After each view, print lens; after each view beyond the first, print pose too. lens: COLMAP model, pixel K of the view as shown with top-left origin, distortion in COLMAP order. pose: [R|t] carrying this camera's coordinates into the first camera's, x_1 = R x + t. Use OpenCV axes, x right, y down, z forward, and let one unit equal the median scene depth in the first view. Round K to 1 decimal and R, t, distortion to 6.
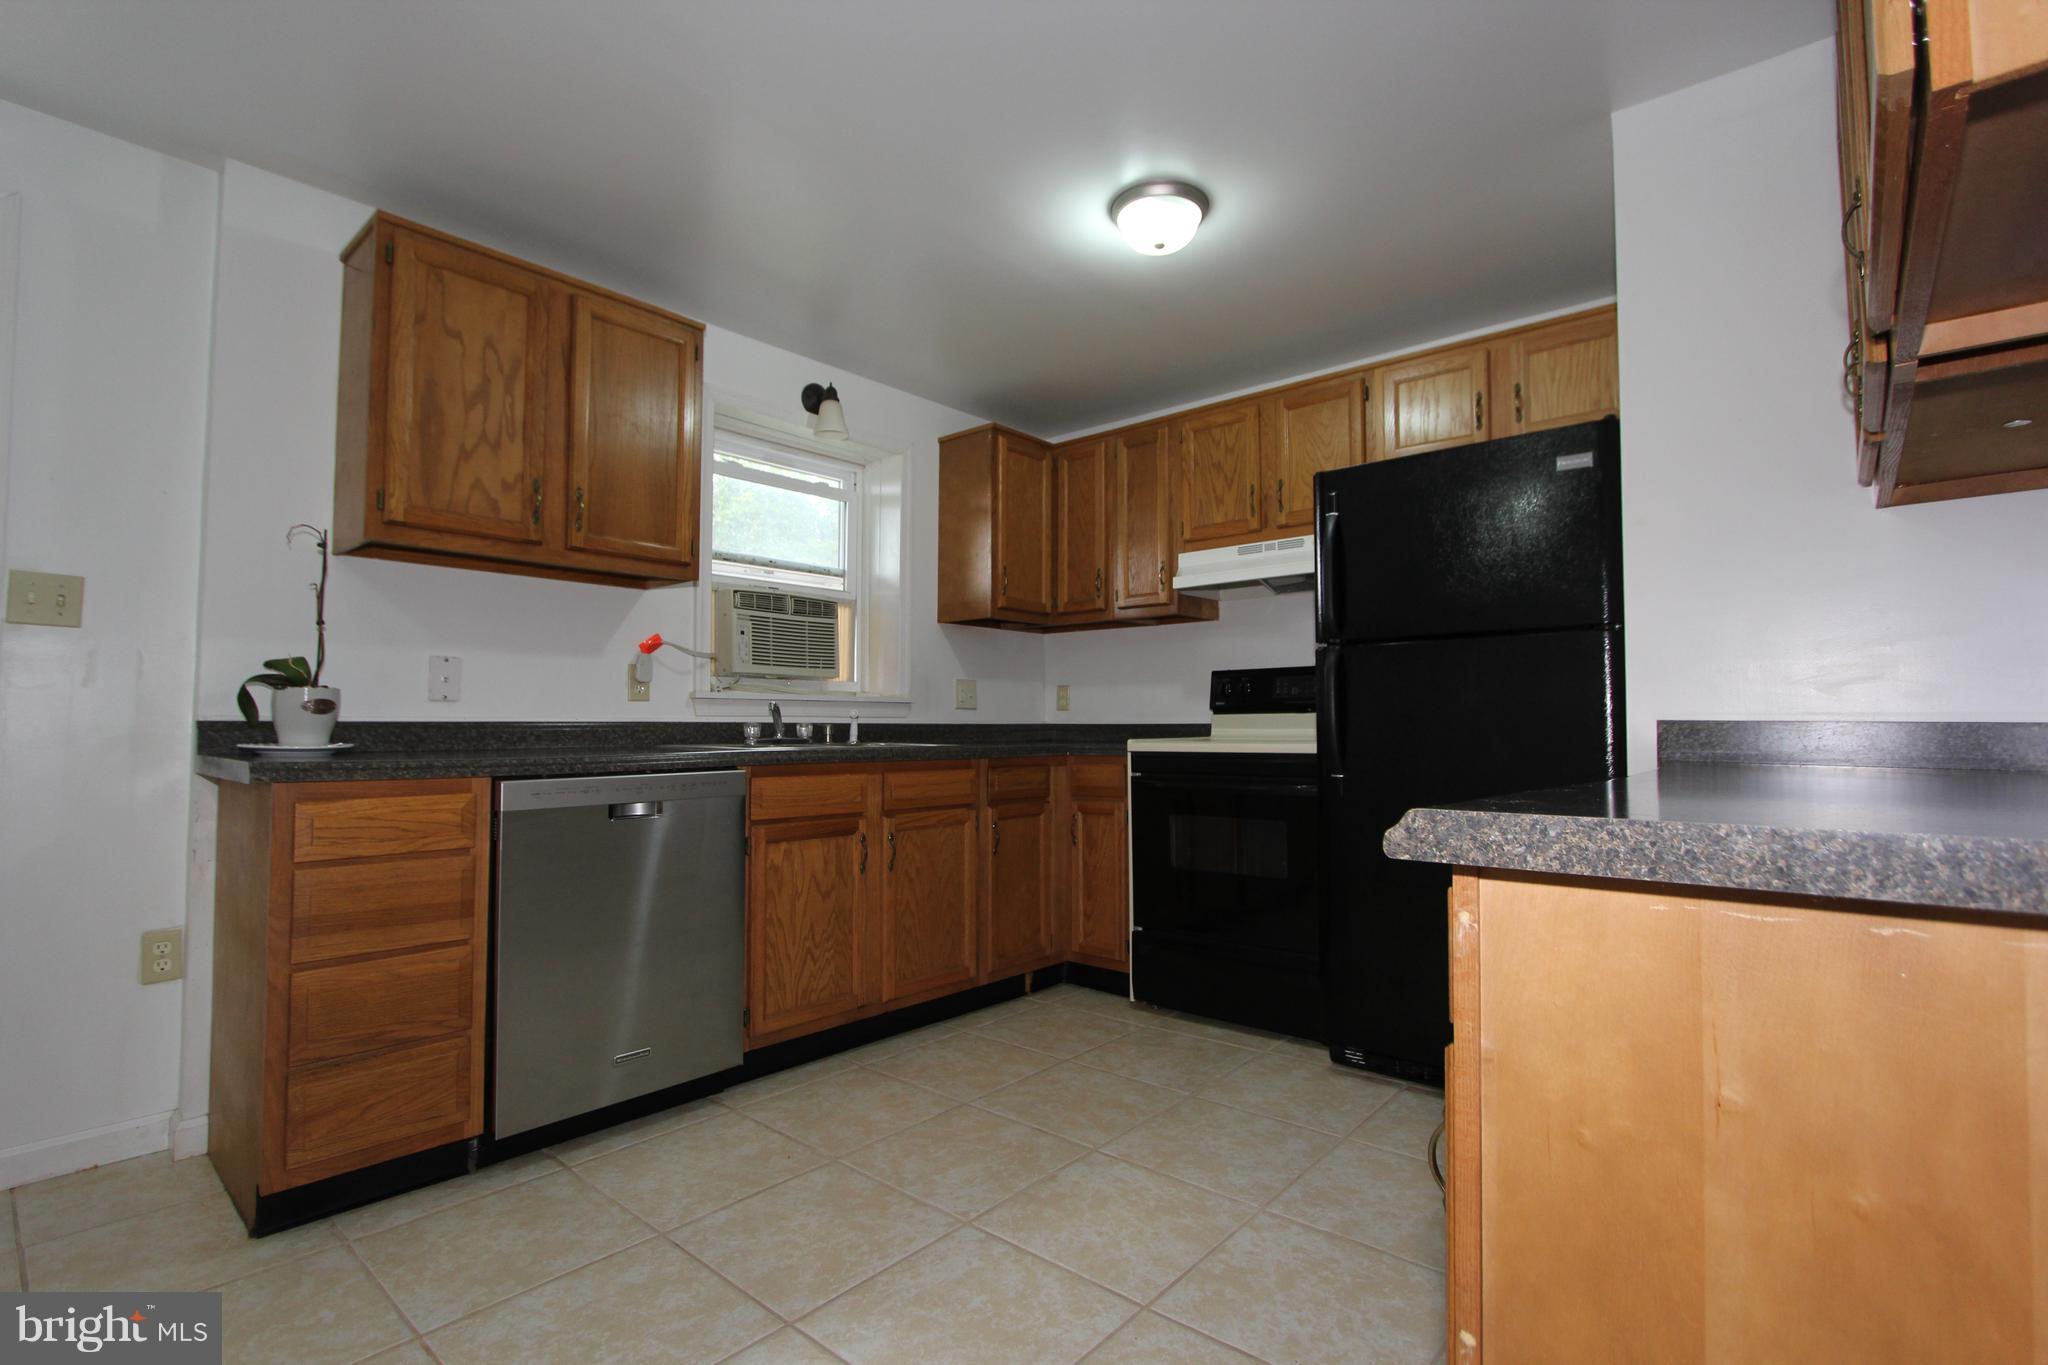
lens RADIAL K [[949.0, 0, 1024.0], [0, 949.0, 682.5], [0, 0, 1]] dist [-0.023987, 0.005713]
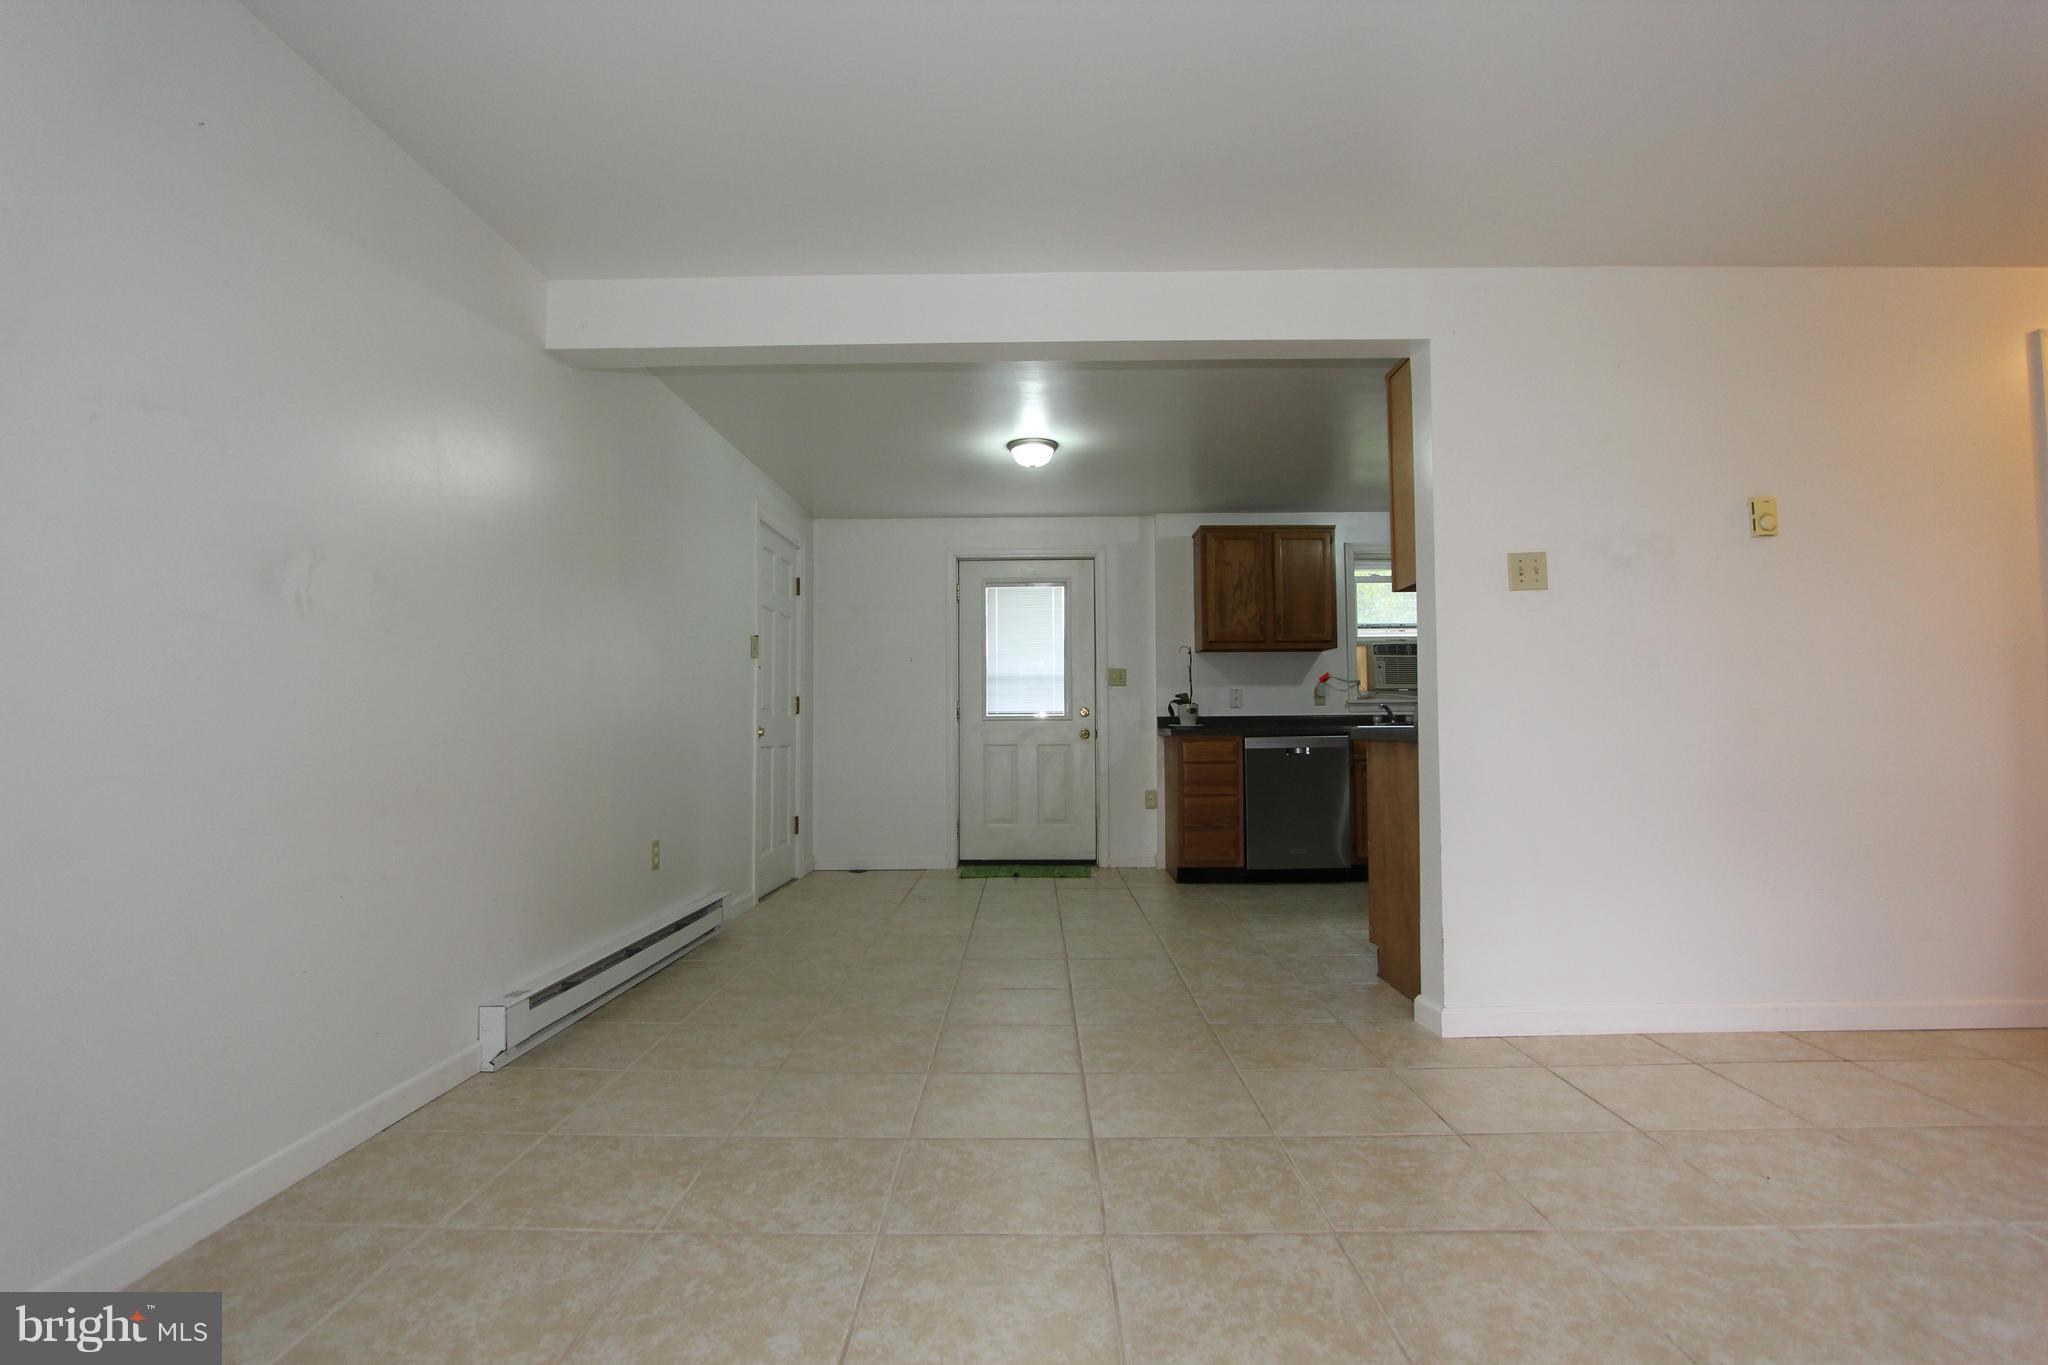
lens RADIAL K [[949.0, 0, 1024.0], [0, 949.0, 682.5], [0, 0, 1]] dist [-0.023987, 0.005713]
pose [[0.645706, -0.042813, -0.762385, 0.771484], [0.039875, 0.998955, -0.022327, -0.010940], [0.762544, -0.015983, 0.646739, -0.856757]]
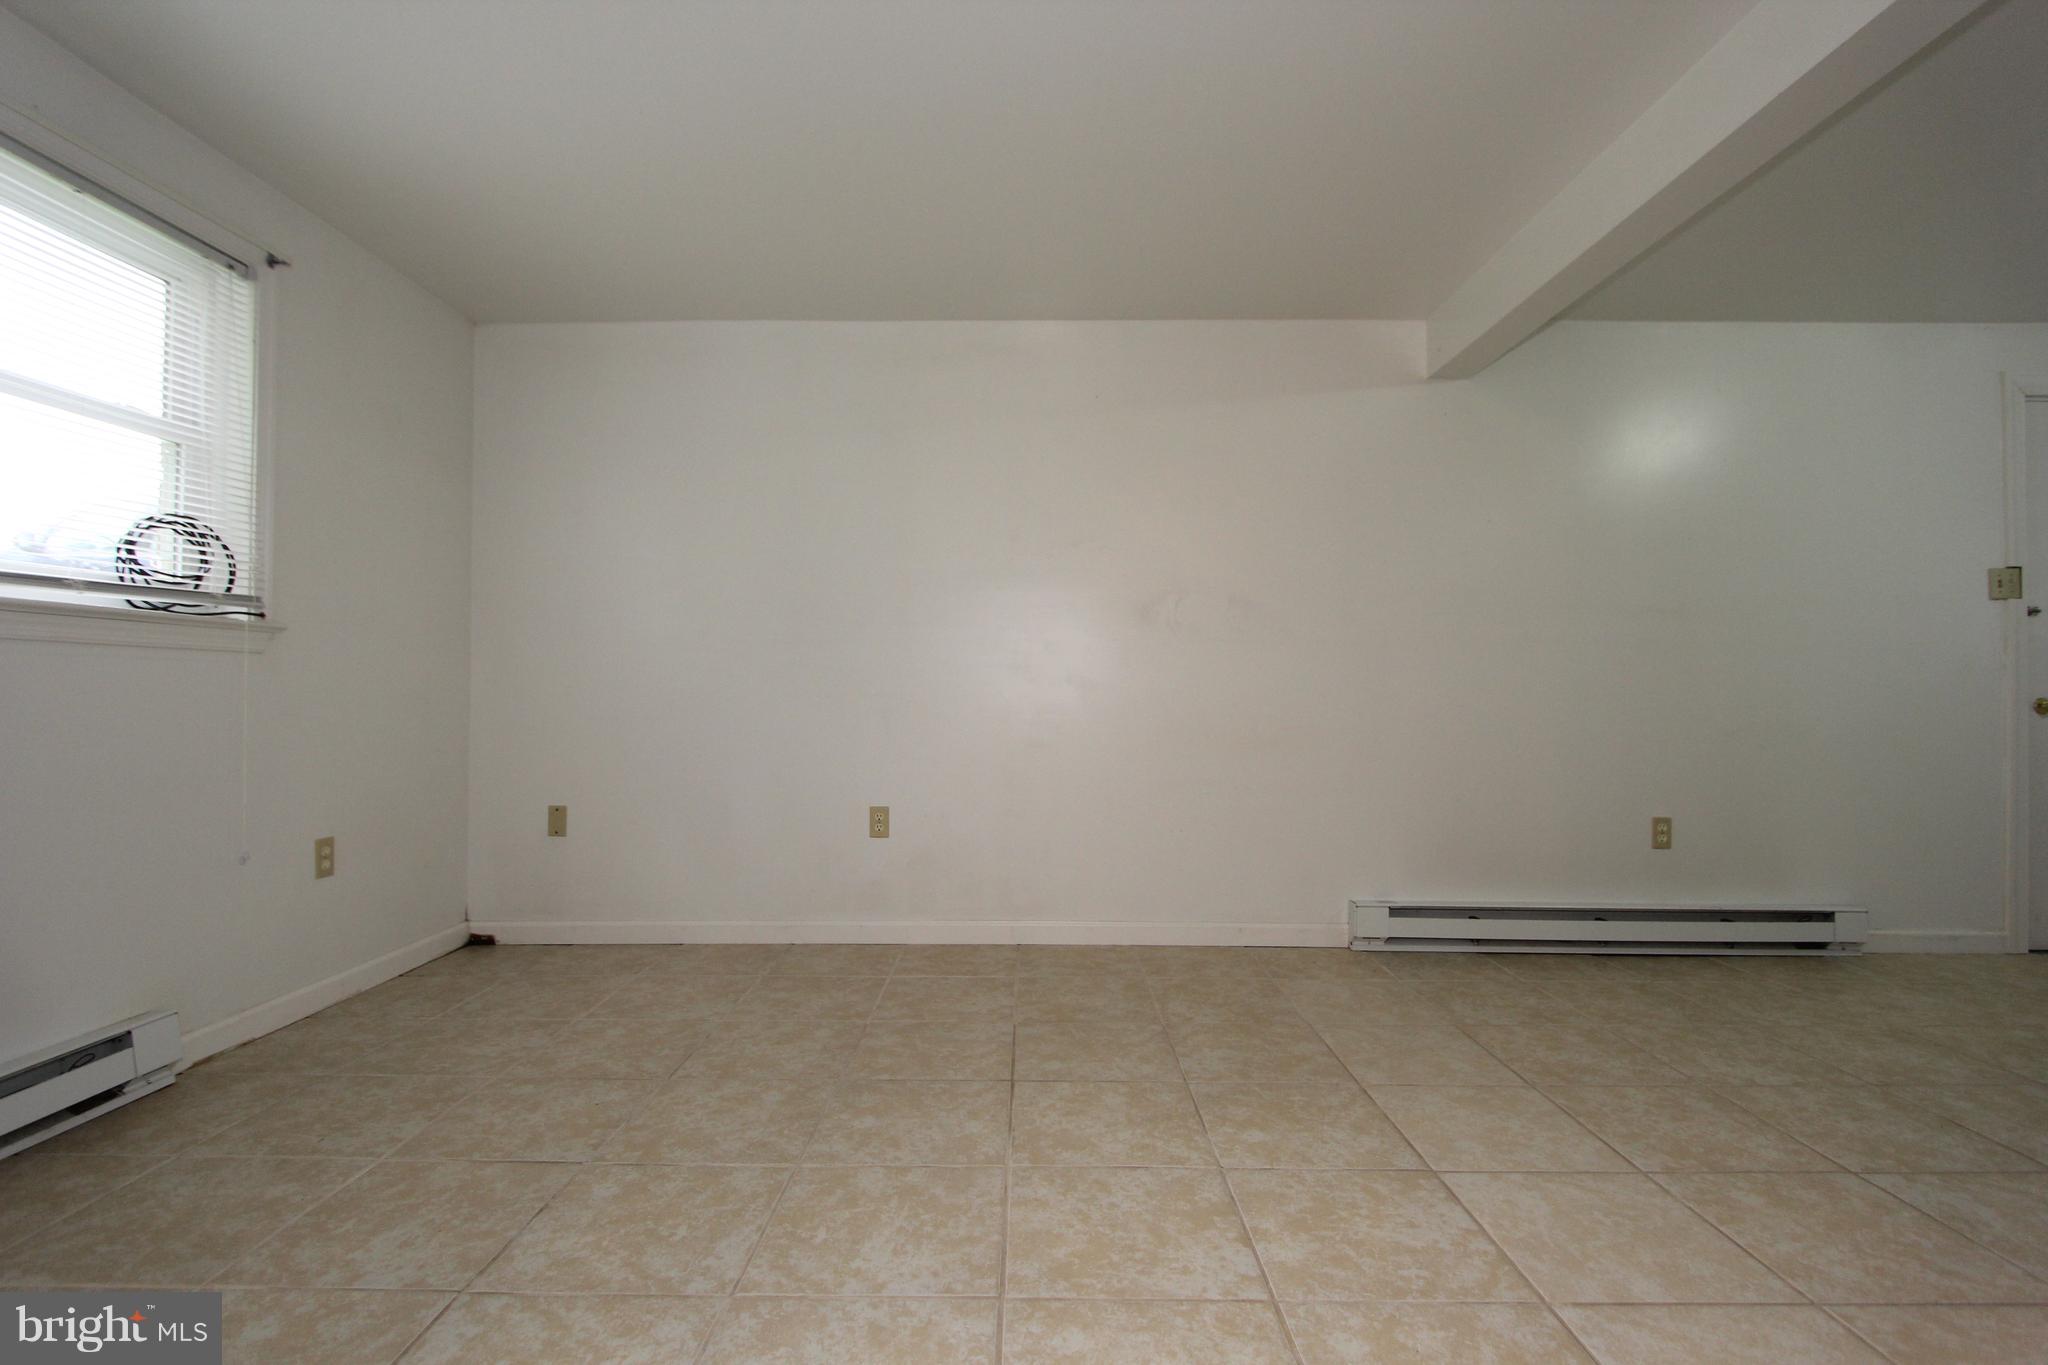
lens RADIAL K [[958.7, 0, 1024.0], [0, 958.7, 682.5], [0, 0, 1]] dist [-0.008453, 0.000311]
pose [[-0.761347, -0.016012, -0.648146, 0.860823], [0.019418, 0.998683, -0.047481, 0.026012], [0.648053, -0.048735, -0.760034, -0.030382]]
